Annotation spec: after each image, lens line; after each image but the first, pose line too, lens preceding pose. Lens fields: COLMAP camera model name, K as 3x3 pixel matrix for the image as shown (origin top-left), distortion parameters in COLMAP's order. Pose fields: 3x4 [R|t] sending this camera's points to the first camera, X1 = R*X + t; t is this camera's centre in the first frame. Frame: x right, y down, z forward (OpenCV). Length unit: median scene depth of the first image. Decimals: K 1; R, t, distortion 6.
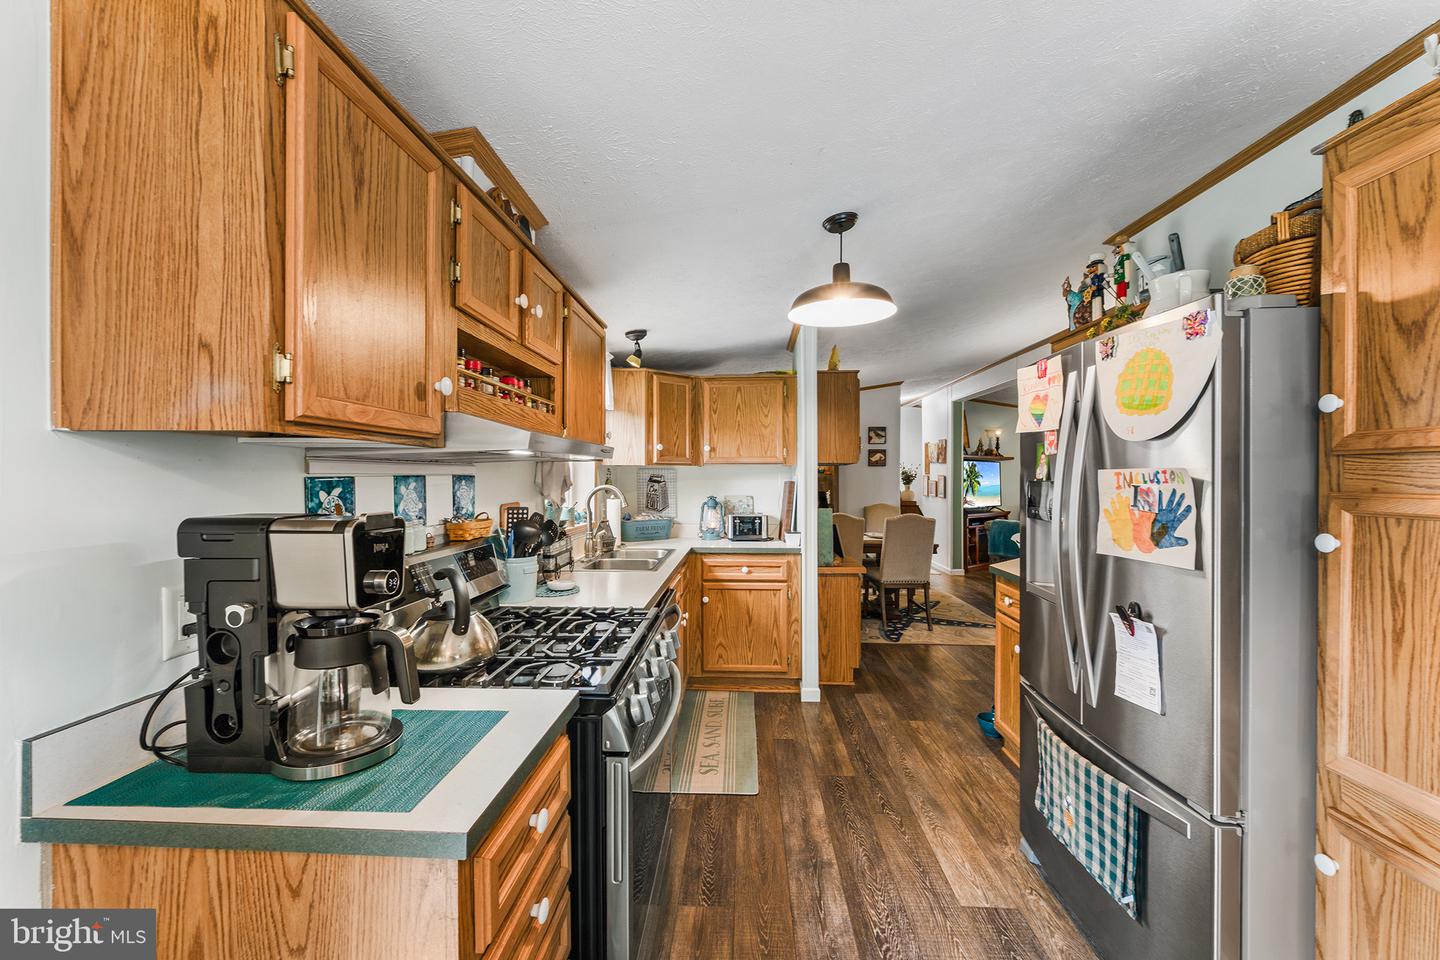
lens RADIAL K [[584.0, 0, 720.0], [0, 584.0, 480.0], [0, 0, 1]] dist [0.000666, -0.000395]
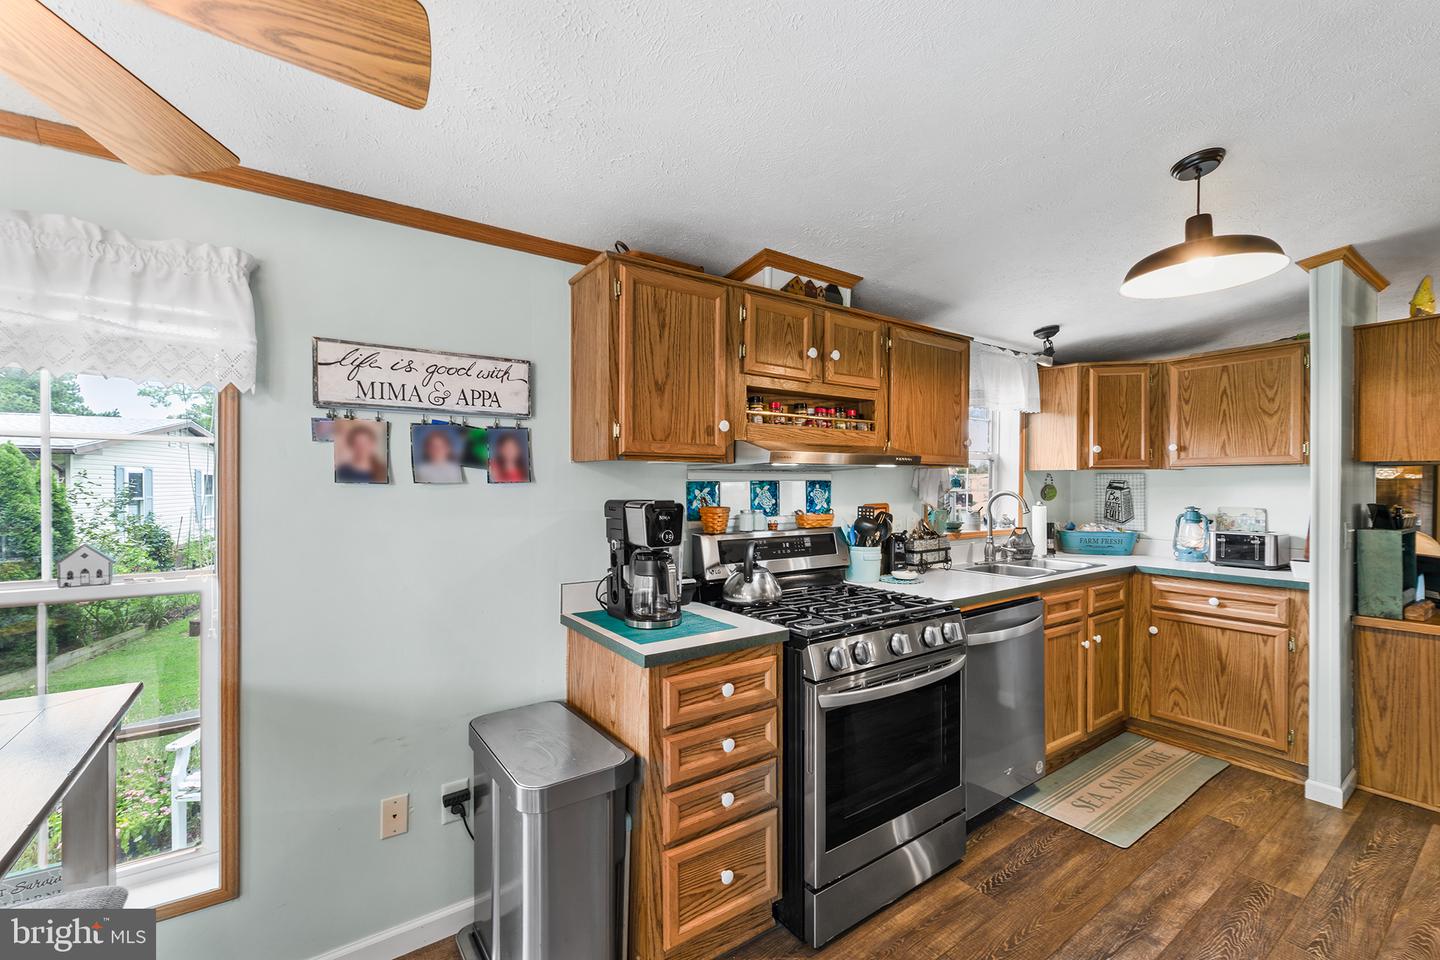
lens RADIAL K [[604.7, 0, 719.5], [0, 604.7, 489.6], [0, 0, 1]] dist [0.001035, -0.000034]
pose [[0.613830, 0.007576, -0.789402, 0.285809], [-0.004973, 0.999971, 0.005730, 0.002853], [0.789423, 0.000409, 0.613850, -0.017734]]
